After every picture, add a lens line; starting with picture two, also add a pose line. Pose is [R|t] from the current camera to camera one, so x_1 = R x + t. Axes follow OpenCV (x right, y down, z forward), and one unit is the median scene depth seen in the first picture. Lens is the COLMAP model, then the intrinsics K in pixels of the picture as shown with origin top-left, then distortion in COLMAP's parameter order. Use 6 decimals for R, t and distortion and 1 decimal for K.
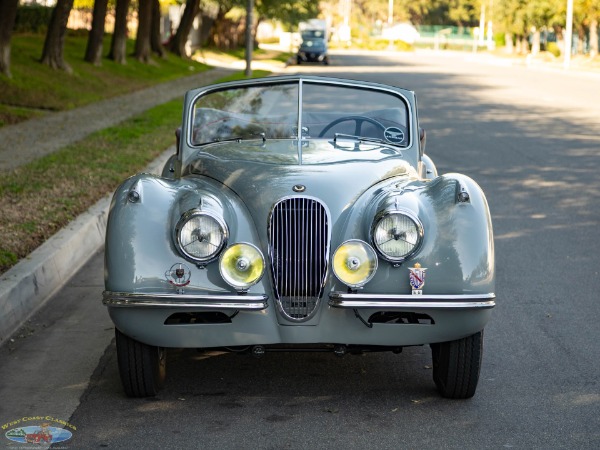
lens RADIAL K [[1775.7, 0, 300.0], [0, 1775.7, 225.0], [0, 0, 1]] dist [-0.029789, -0.563023]
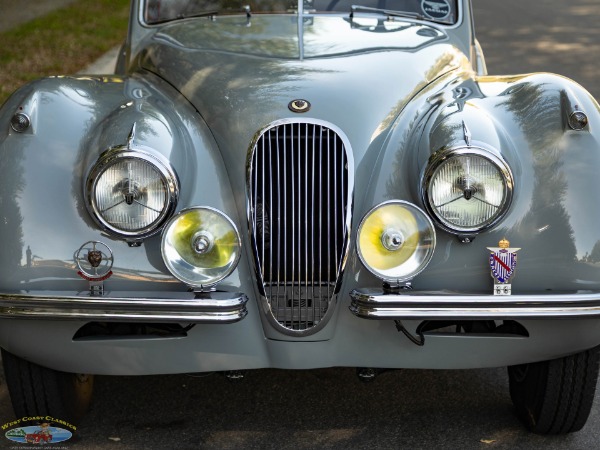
lens RADIAL K [[1542.4, 0, 300.0], [0, 1542.4, 225.0], [0, 0, 1]] dist [0.019953, 0.268460]
pose [[0.999985, -0.005084, -0.001859, 0.000486], [0.005244, 0.995005, 0.099690, -0.032723], [0.001343, -0.099698, 0.995017, 0.482943]]
